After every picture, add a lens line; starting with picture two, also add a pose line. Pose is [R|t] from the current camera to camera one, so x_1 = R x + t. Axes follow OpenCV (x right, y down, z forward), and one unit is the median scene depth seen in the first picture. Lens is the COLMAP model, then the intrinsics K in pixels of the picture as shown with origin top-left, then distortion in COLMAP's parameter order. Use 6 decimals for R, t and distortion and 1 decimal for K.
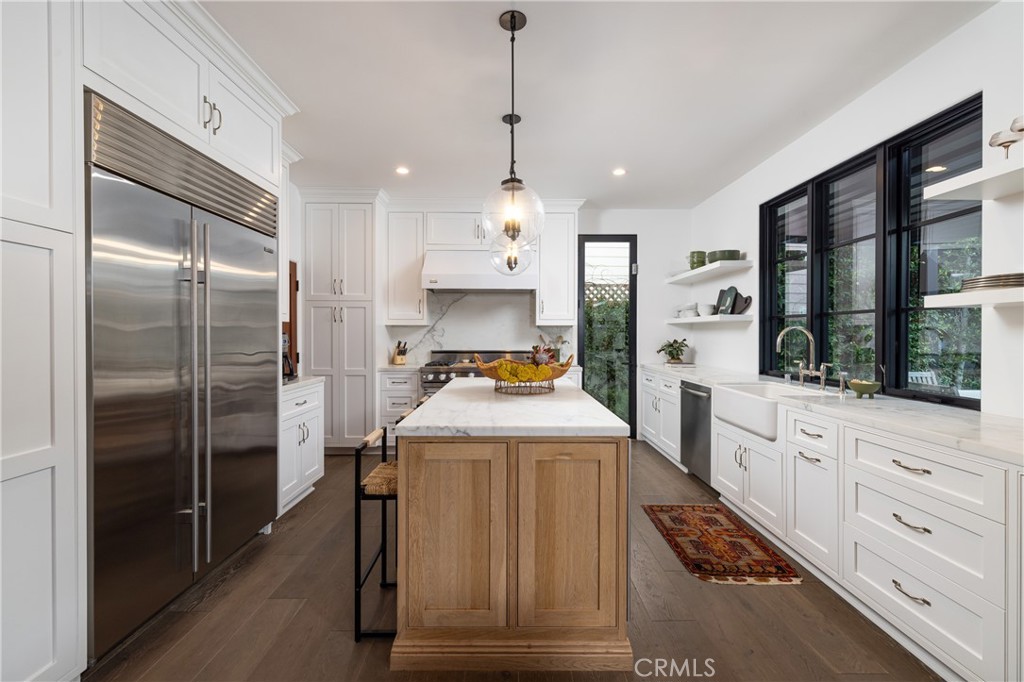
lens RADIAL K [[443.3, 0, 509.6], [0, 443.3, 341.2], [0, 0, 1]] dist [-0.014399, -0.000379]
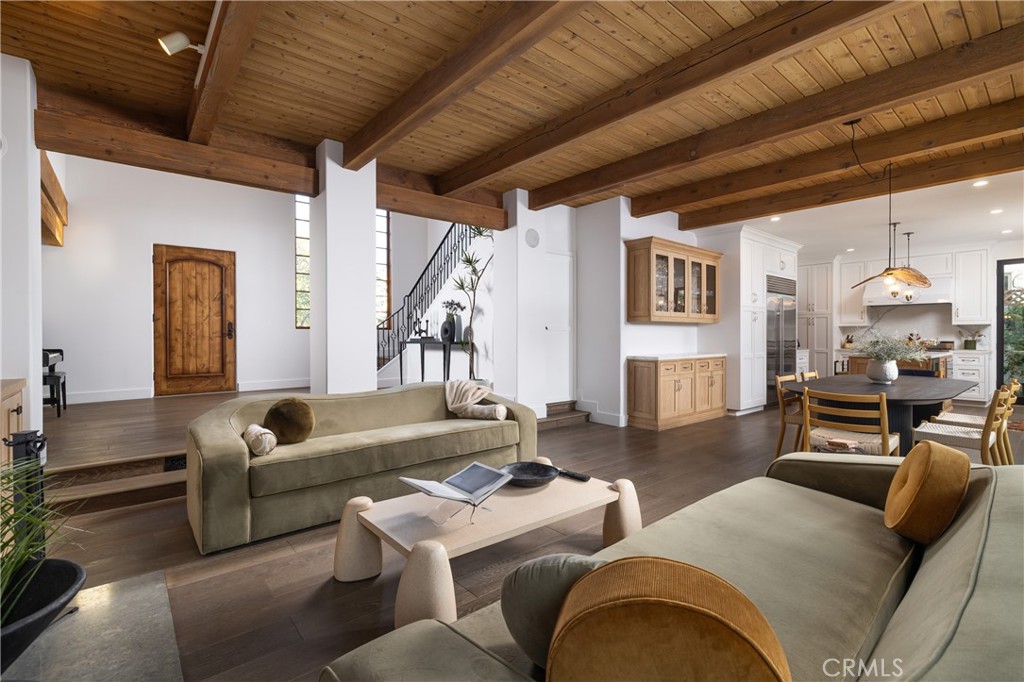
lens RADIAL K [[462.6, 0, 513.5], [0, 462.6, 341.5], [0, 0, 1]] dist [-0.000134, 0.000252]
pose [[0.646664, 0.006223, -0.762750, 0.317890], [-0.010247, 0.999947, -0.000529, 0.042292], [0.762706, 0.008157, 0.646693, -1.303943]]
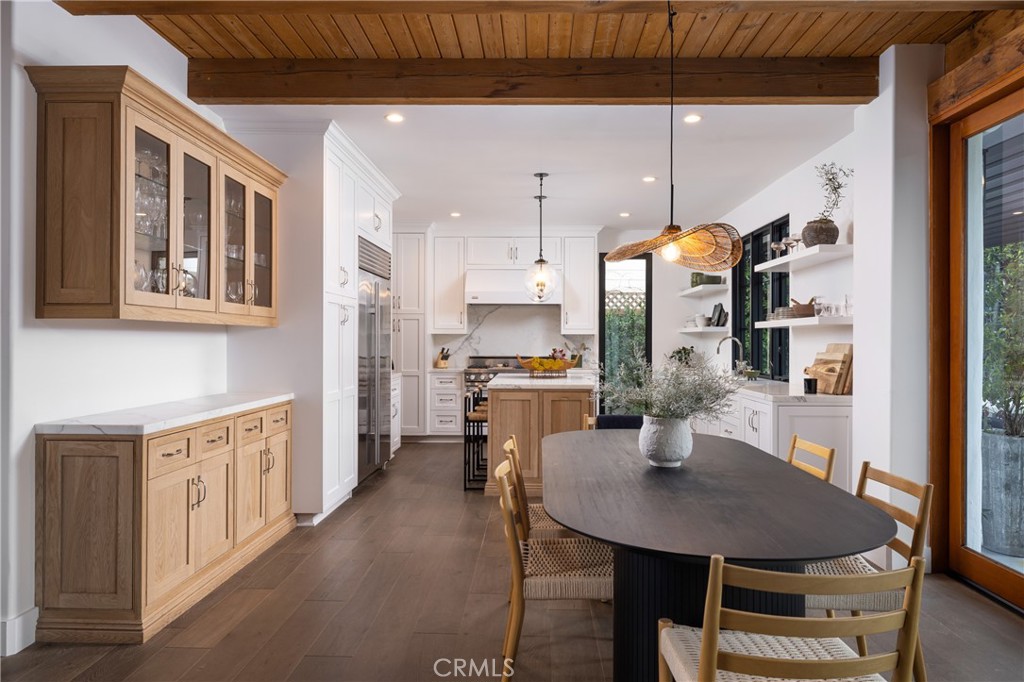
lens RADIAL K [[688.8, 0, 515.3], [0, 688.8, 339.1], [0, 0, 1]] dist [0.002352, 0.001785]
pose [[0.999541, 0.001803, -0.030248, -0.005614], [-0.002391, 0.999808, -0.019433, 0.012742], [0.030207, 0.019496, 0.999354, -0.844818]]
